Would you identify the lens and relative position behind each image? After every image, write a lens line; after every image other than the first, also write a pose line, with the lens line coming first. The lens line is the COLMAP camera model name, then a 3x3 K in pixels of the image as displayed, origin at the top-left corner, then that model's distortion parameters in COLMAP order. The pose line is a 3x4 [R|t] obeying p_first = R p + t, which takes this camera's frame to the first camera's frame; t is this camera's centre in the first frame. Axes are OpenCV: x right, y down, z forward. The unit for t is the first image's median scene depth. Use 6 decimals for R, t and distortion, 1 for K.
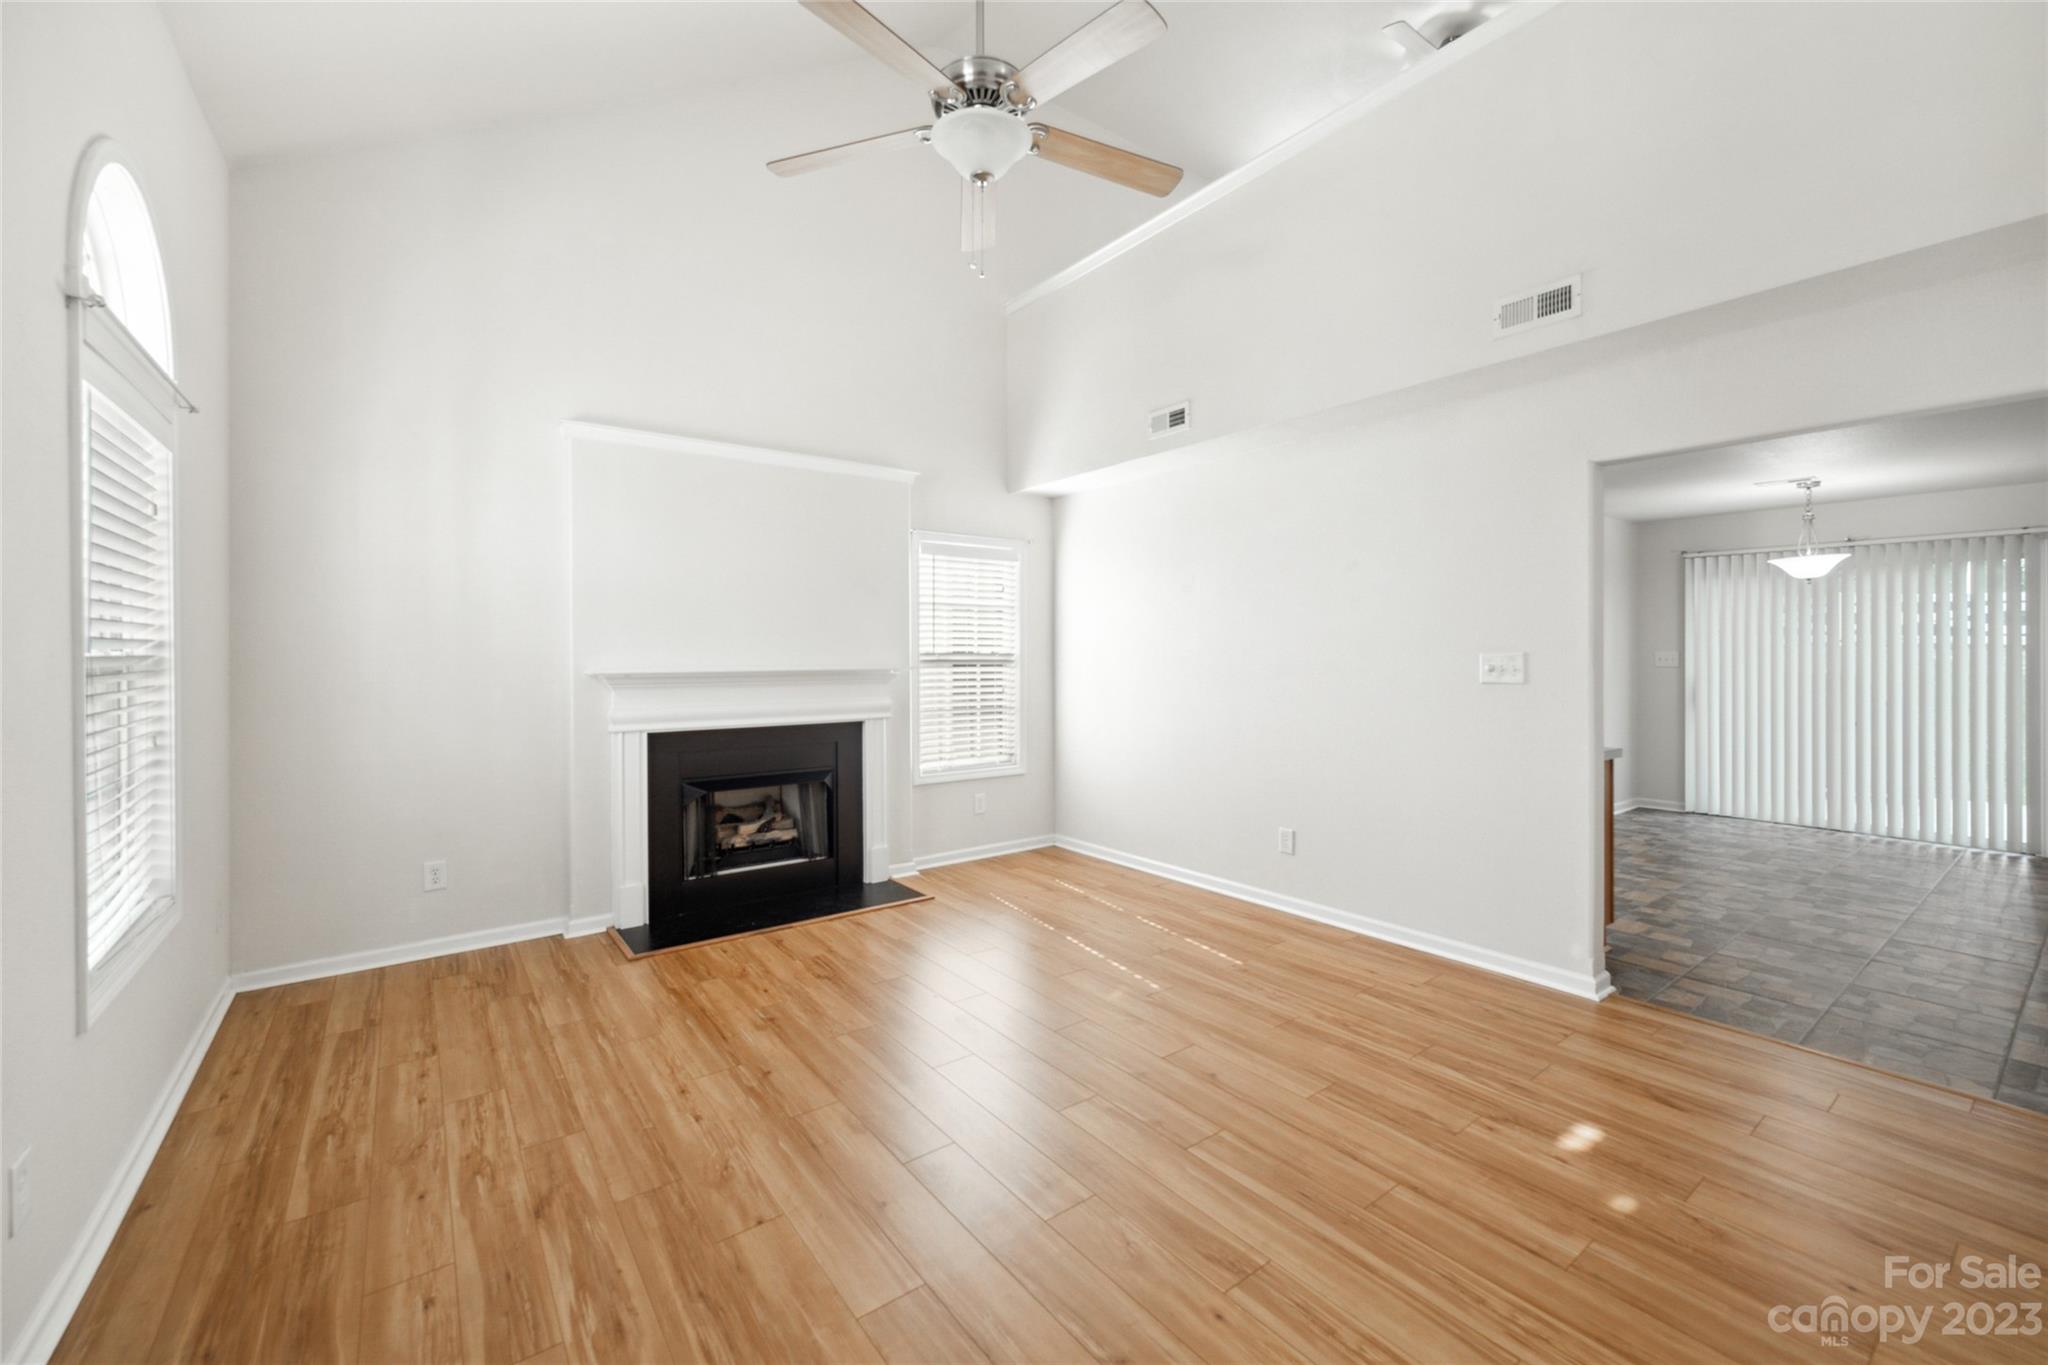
lens RADIAL K [[810.9, 0, 1024.1], [0, 810.9, 672.5], [0, 0, 1]] dist [0.010671, -0.000203]
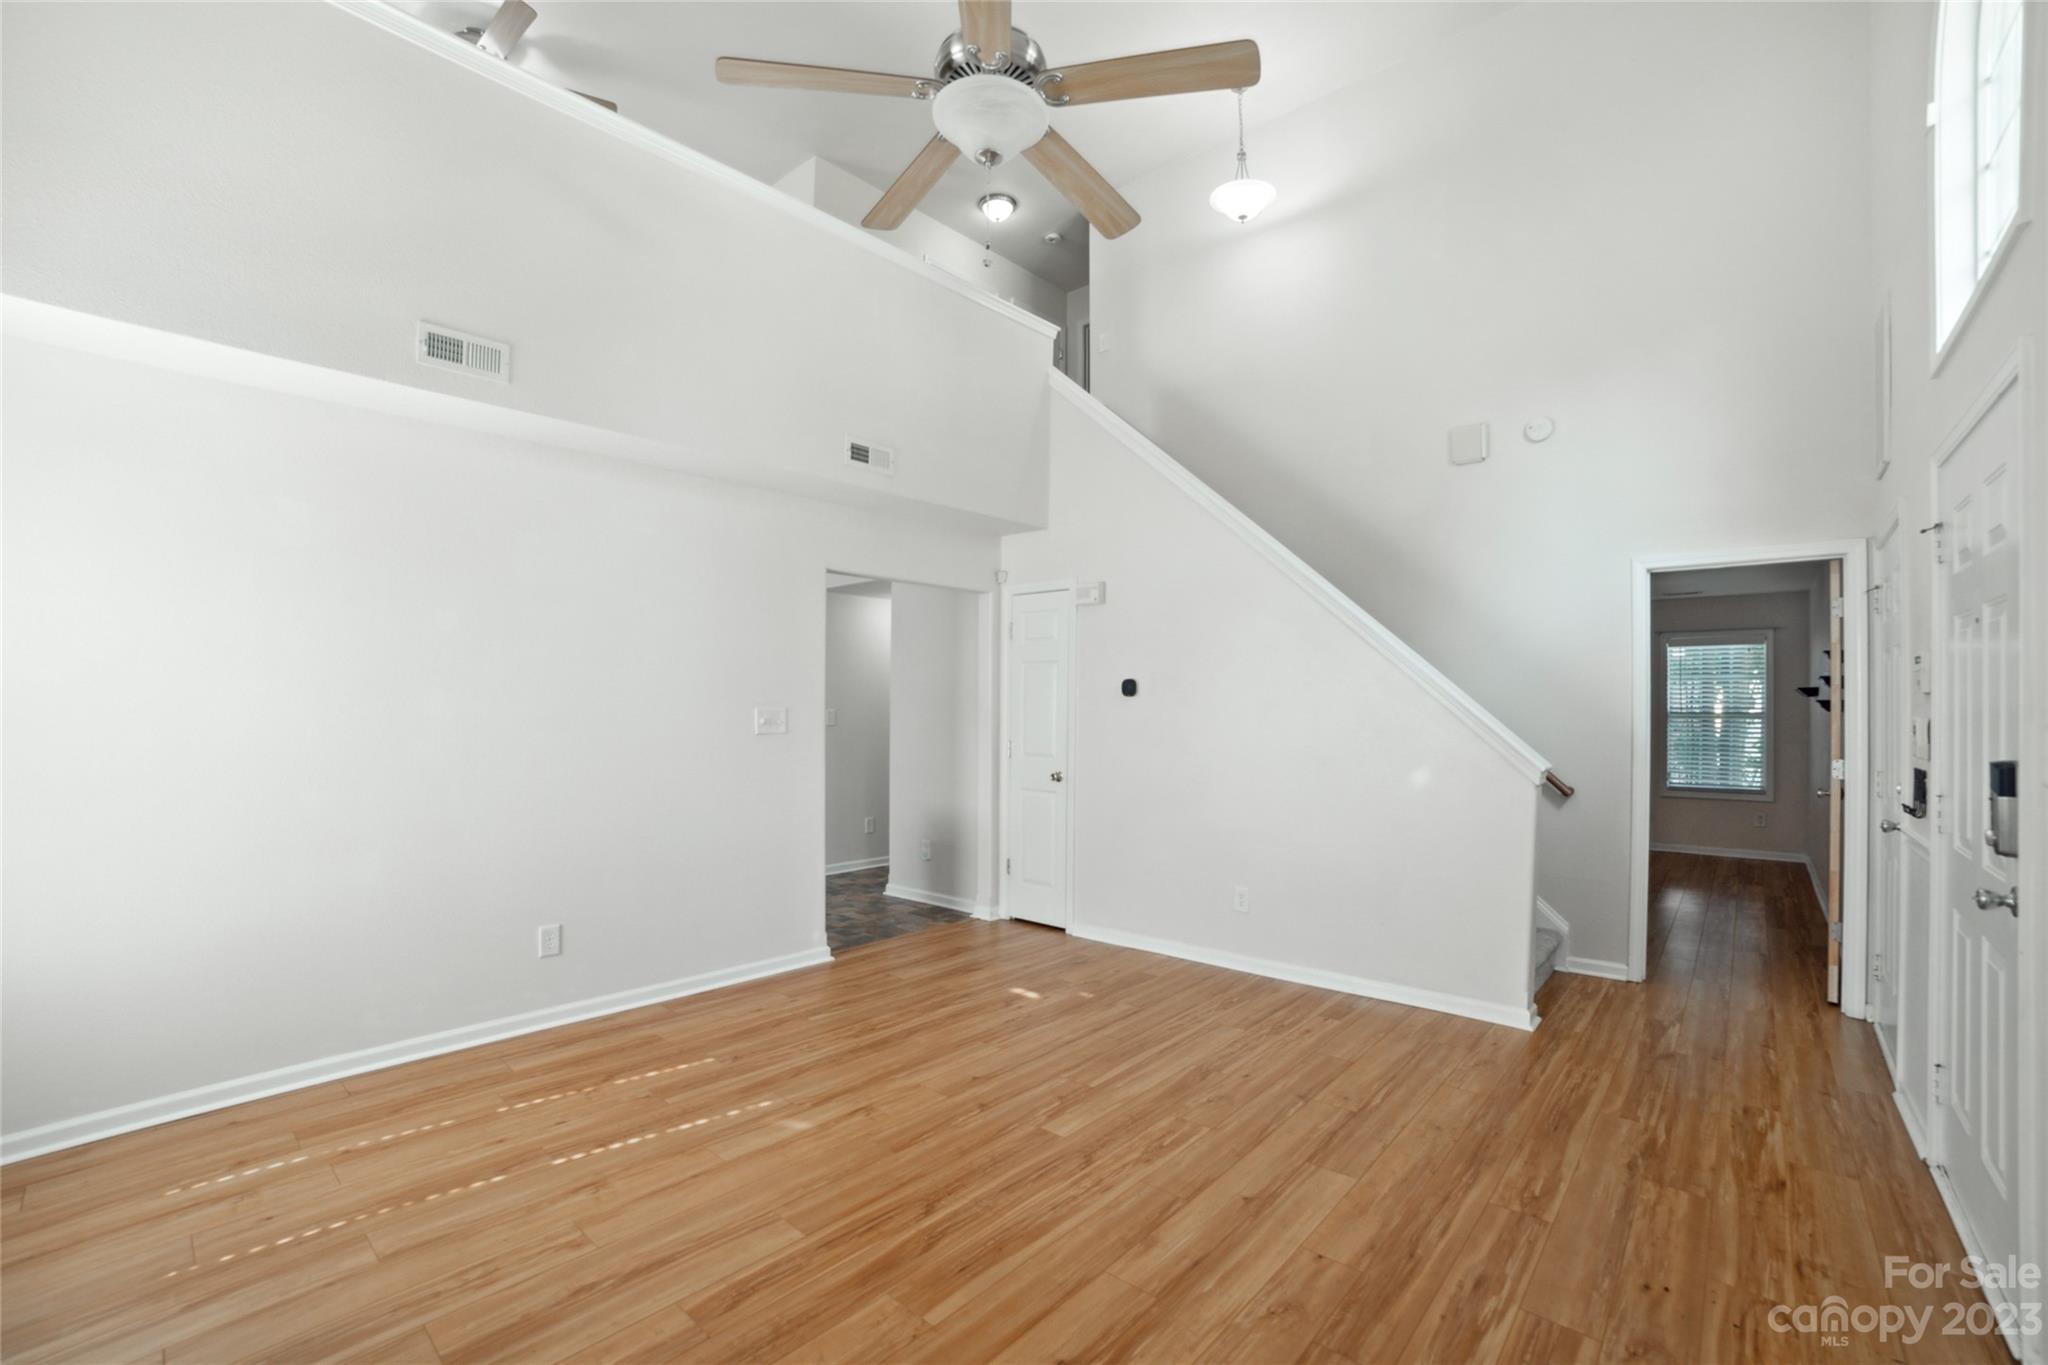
lens RADIAL K [[892.1, 0, 1022.8], [0, 892.1, 702.2], [0, 0, 1]] dist [0.002307, 0.001225]
pose [[-0.227952, 0.019923, 0.973469, -1.038756], [-0.008452, 0.999712, -0.022439, -0.008562], [-0.973636, -0.013342, -0.227718, 1.245578]]
